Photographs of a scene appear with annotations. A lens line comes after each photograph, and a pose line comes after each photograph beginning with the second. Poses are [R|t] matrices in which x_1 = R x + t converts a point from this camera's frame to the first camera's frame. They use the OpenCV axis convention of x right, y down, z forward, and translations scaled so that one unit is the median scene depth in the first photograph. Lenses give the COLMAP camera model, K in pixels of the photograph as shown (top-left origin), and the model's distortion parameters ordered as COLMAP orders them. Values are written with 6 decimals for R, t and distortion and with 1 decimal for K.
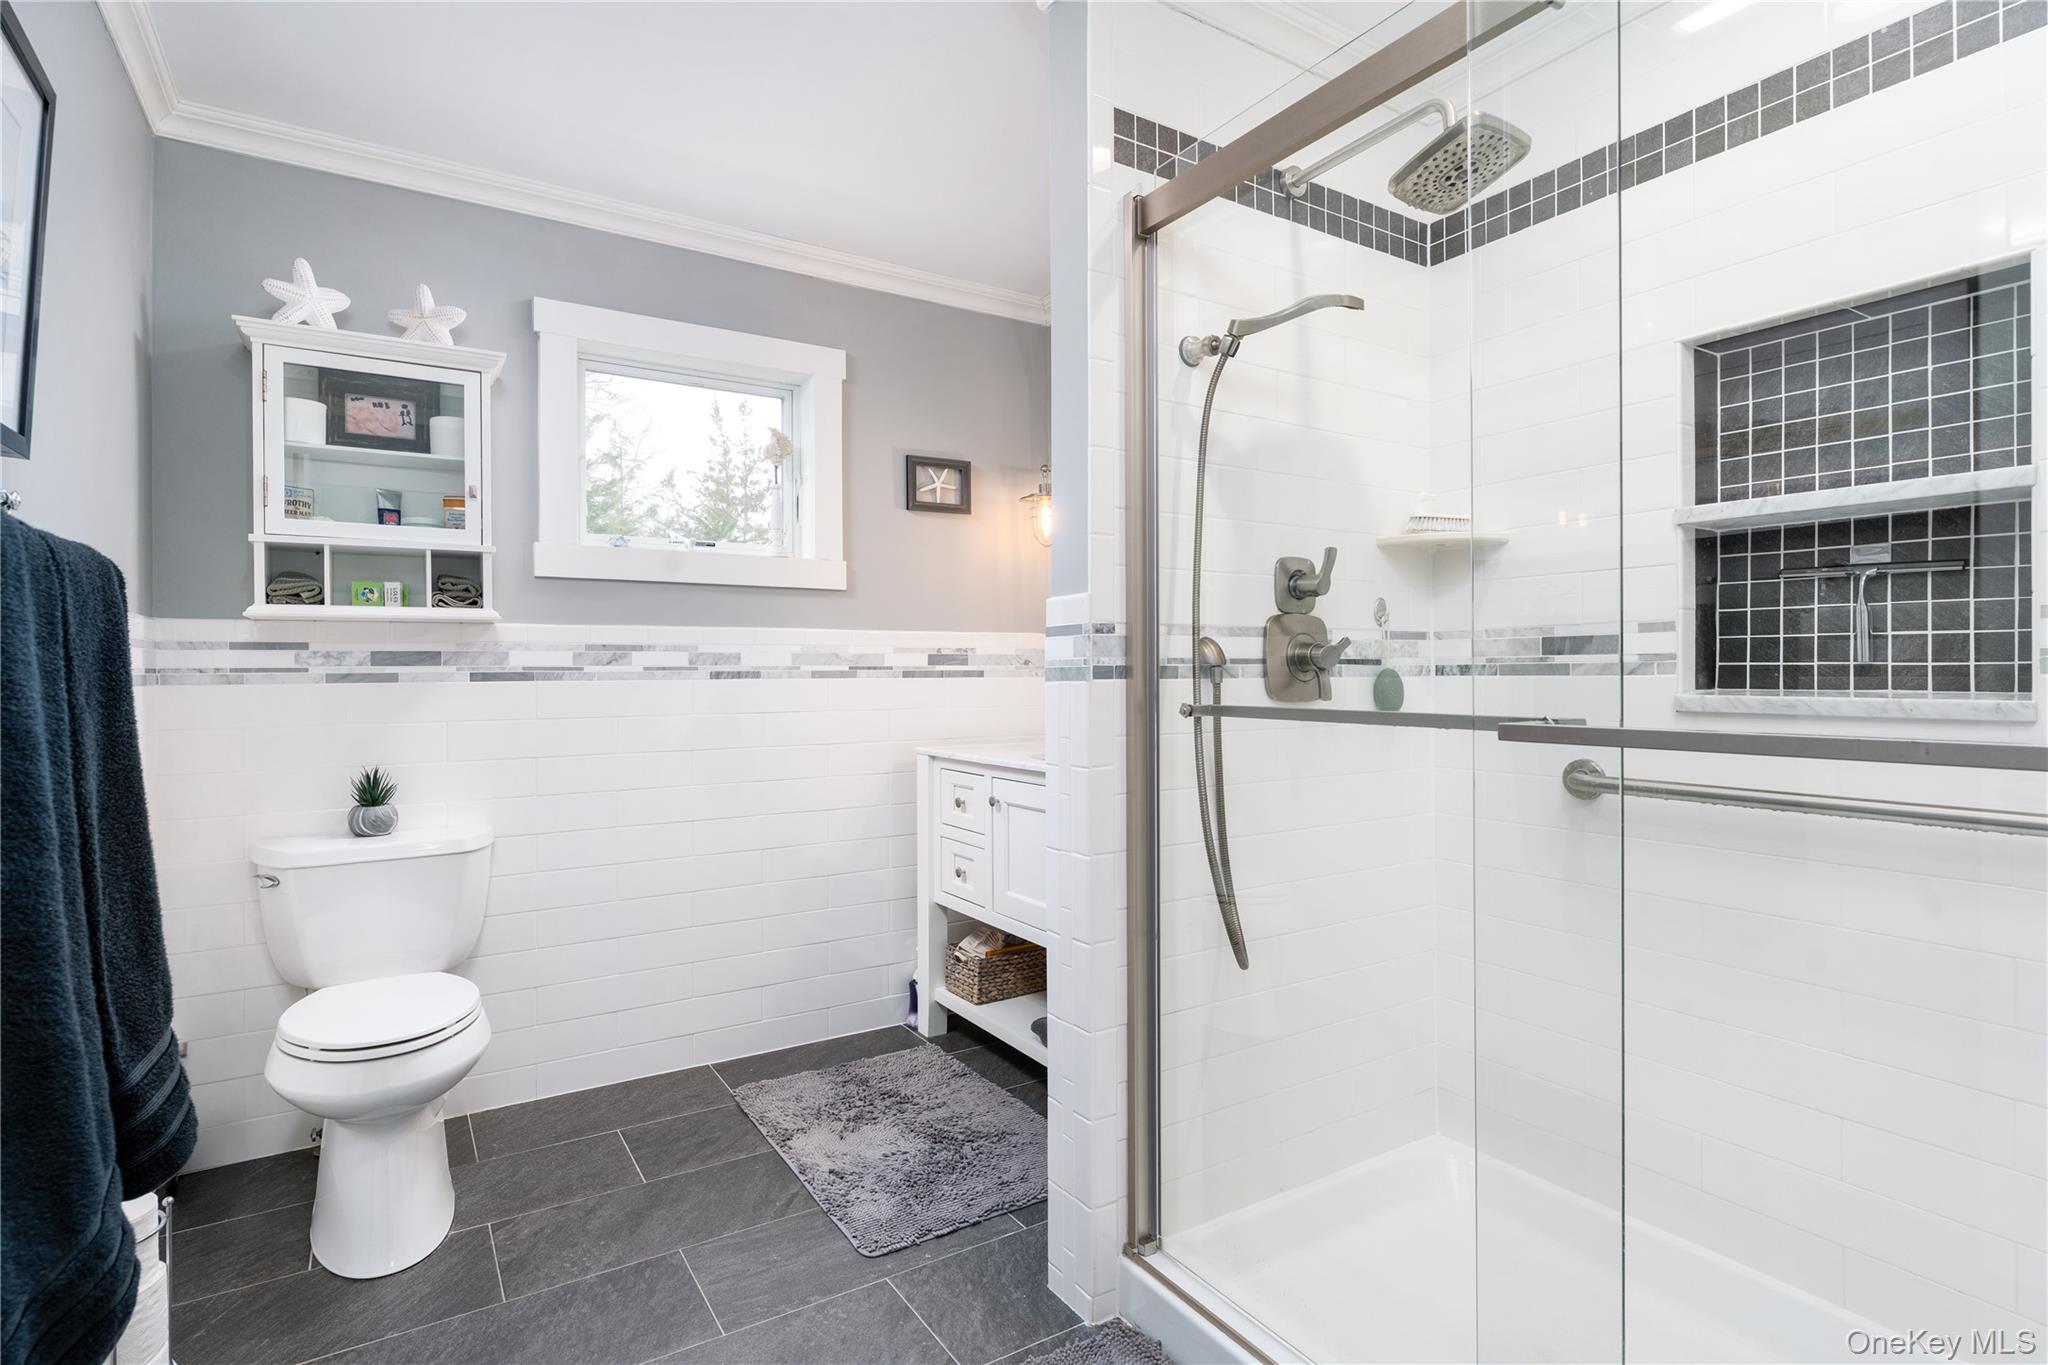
lens RADIAL K [[1022.5, 0, 1053.7], [0, 1022.5, 676.1], [0, 0, 1]] dist [-0.001657, -0.000416]
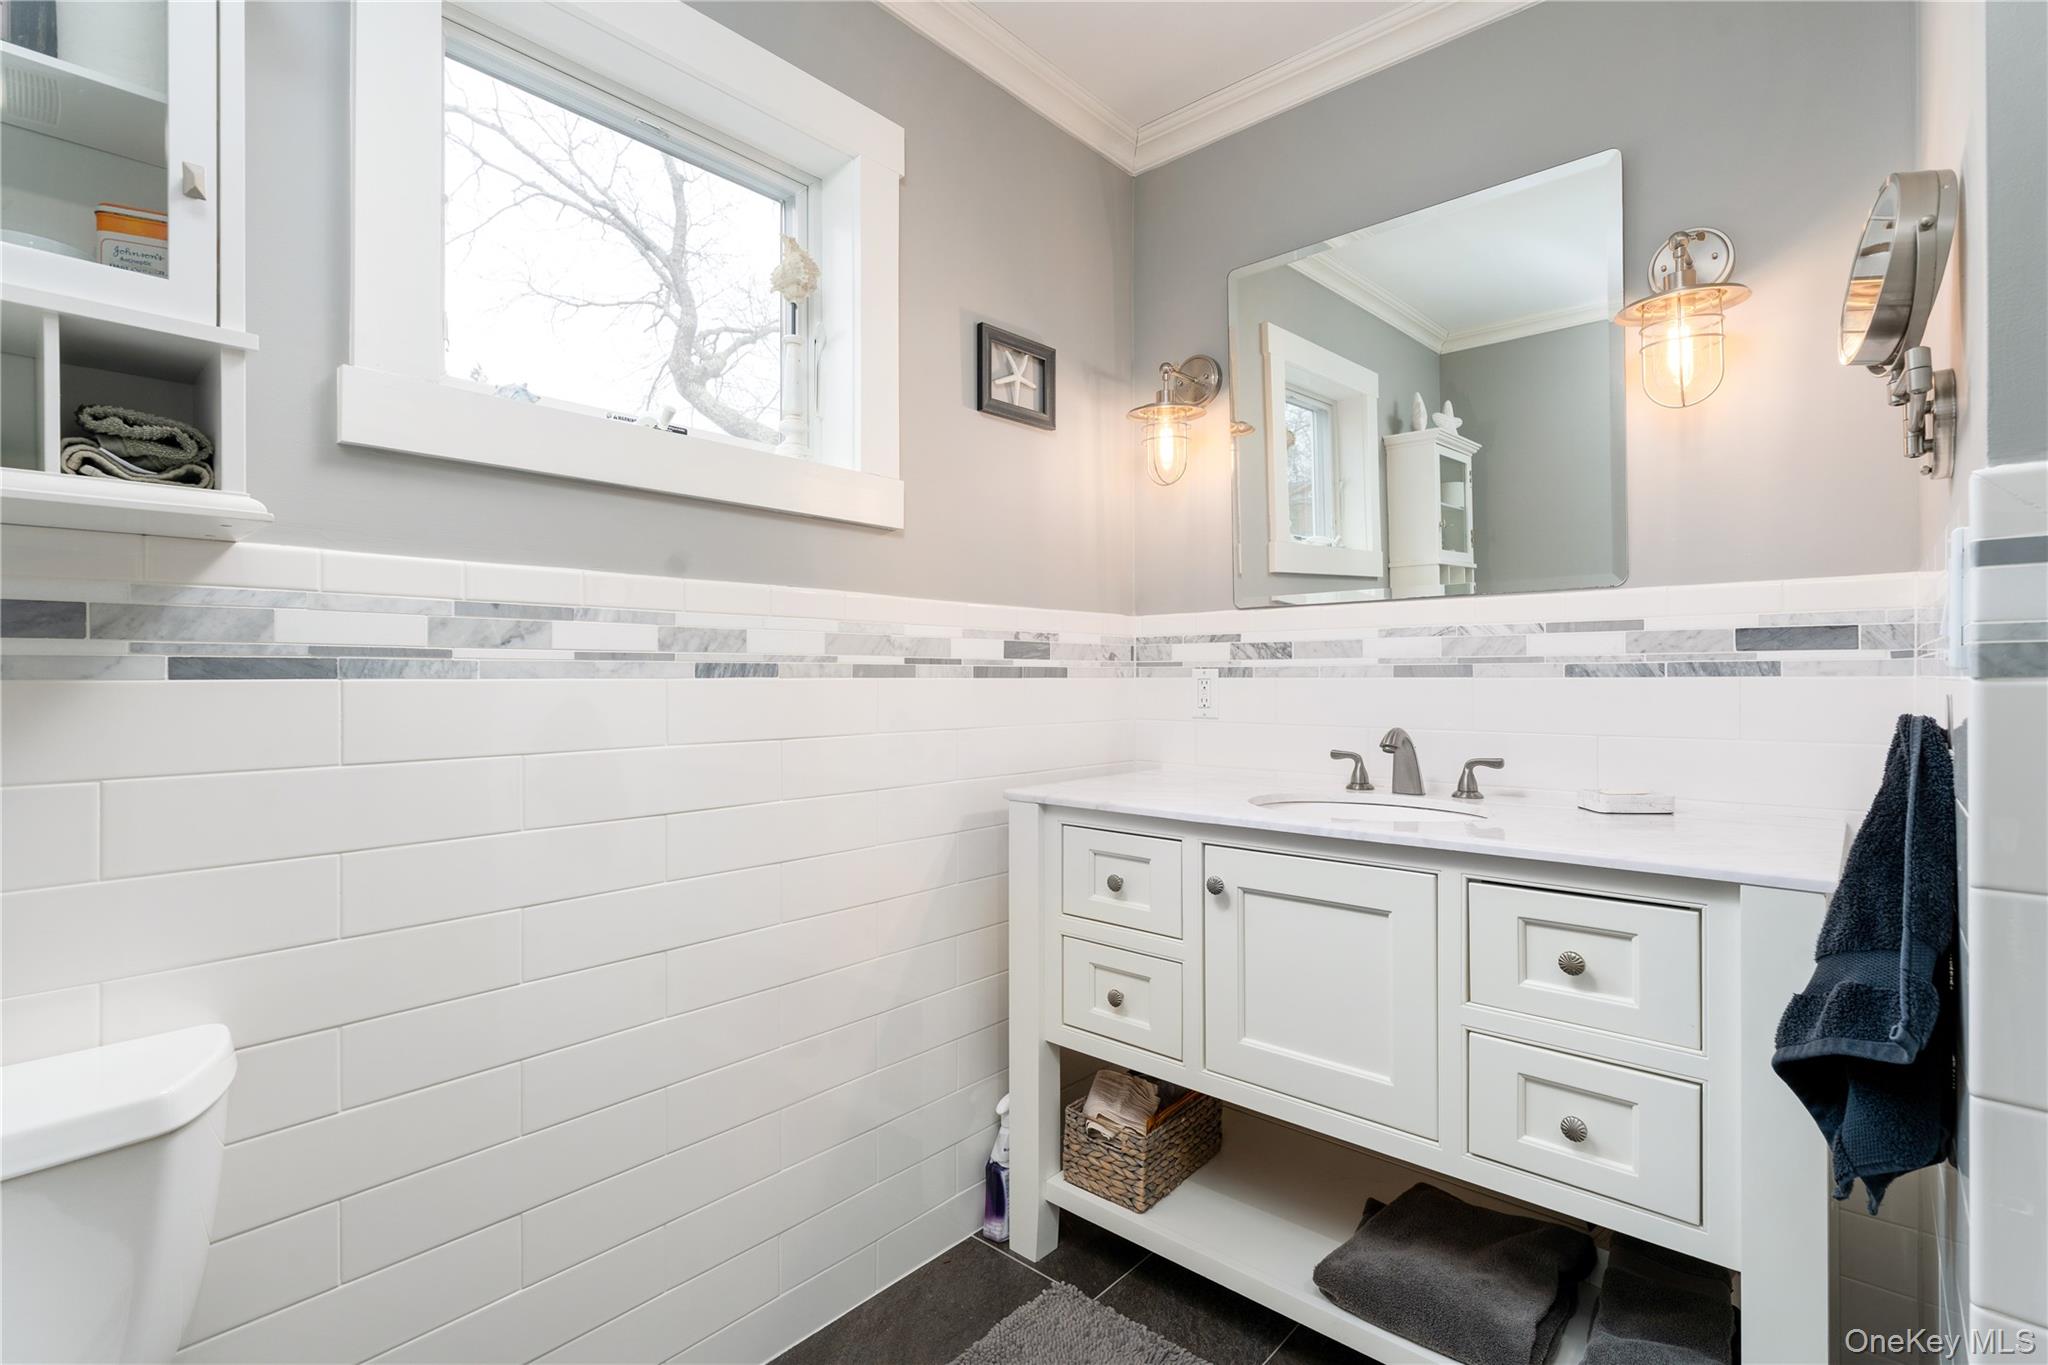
lens RADIAL K [[960.2, 0, 1026.1], [0, 960.2, 684.8], [0, 0, 1]] dist [-0.000767, 0.000072]
pose [[0.968233, 0.003067, 0.250033, -0.275951], [-0.003719, 0.999991, 0.002134, 0.004793], [-0.250024, -0.002996, 0.968235, 0.445393]]
